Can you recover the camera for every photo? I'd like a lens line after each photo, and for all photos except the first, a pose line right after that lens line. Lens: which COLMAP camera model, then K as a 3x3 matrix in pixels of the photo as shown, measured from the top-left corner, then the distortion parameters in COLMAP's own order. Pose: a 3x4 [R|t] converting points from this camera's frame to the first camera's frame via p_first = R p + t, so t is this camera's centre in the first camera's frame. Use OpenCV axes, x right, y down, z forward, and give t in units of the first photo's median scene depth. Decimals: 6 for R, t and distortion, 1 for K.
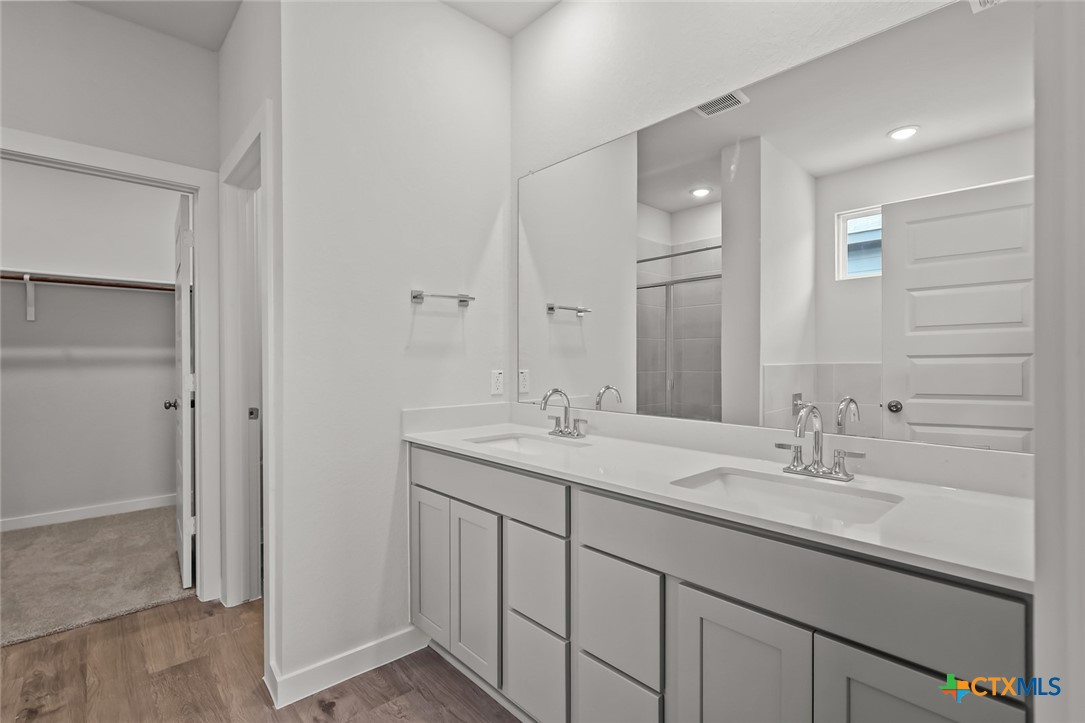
lens RADIAL K [[499.0, 0, 536.2], [0, 499.0, 365.7], [0, 0, 1]] dist [-0.003435, 0.001054]
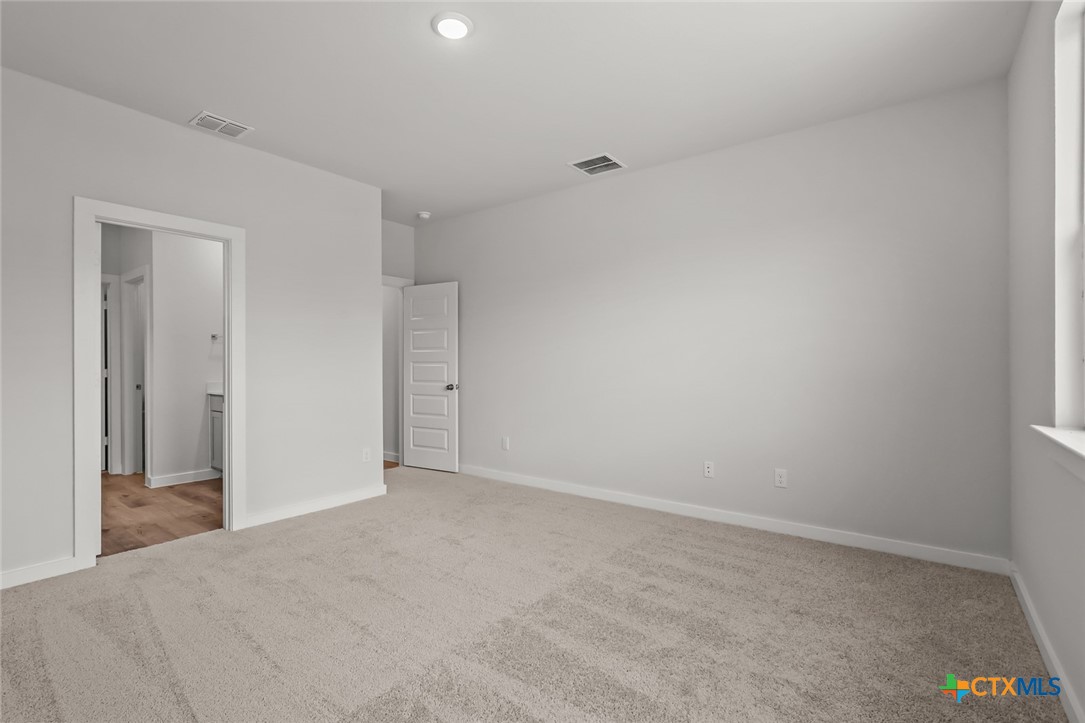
lens RADIAL K [[499.0, 0, 546.4], [0, 499.0, 355.1], [0, 0, 1]] dist [-0.003435, 0.001054]
pose [[0.982171, -0.007632, 0.187832, 0.784972], [0.010387, 0.999852, -0.013690, 0.004852], [-0.187700, 0.015397, 0.982106, -1.494750]]
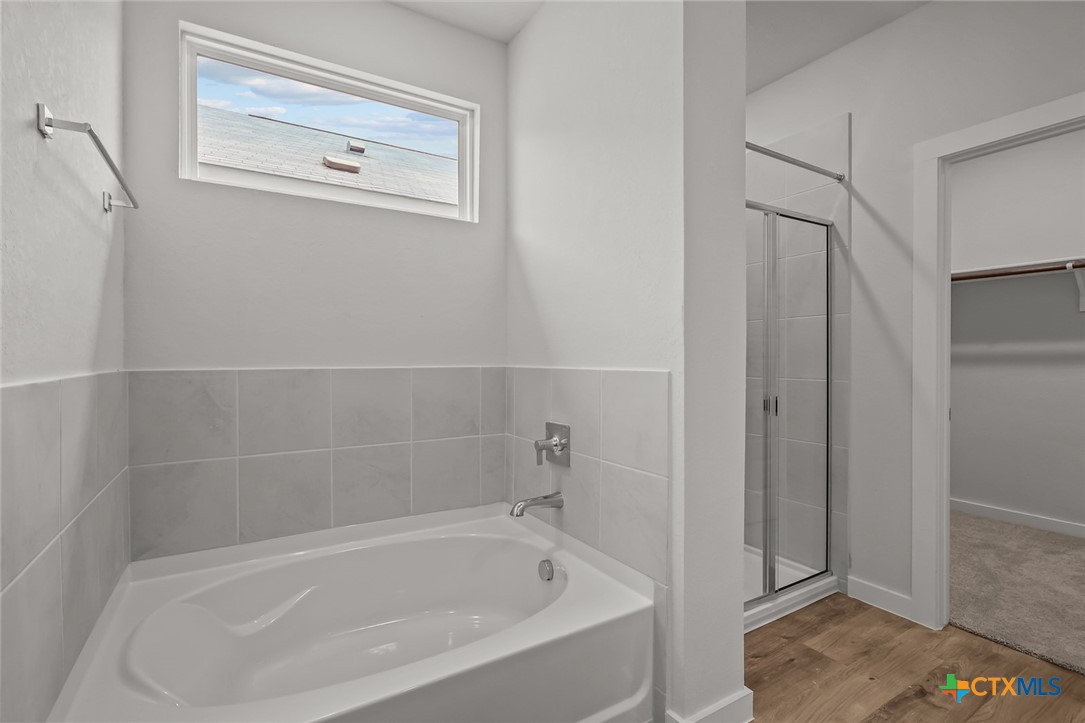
lens RADIAL K [[499.0, 0, 538.4], [0, 499.0, 360.4], [0, 0, 1]] dist [-0.003435, 0.001054]
pose [[-0.200382, 0.009203, -0.979675, 0.116908], [-0.007845, 0.999909, 0.010998, -0.004484], [0.979687, 0.009889, -0.200291, 0.289238]]
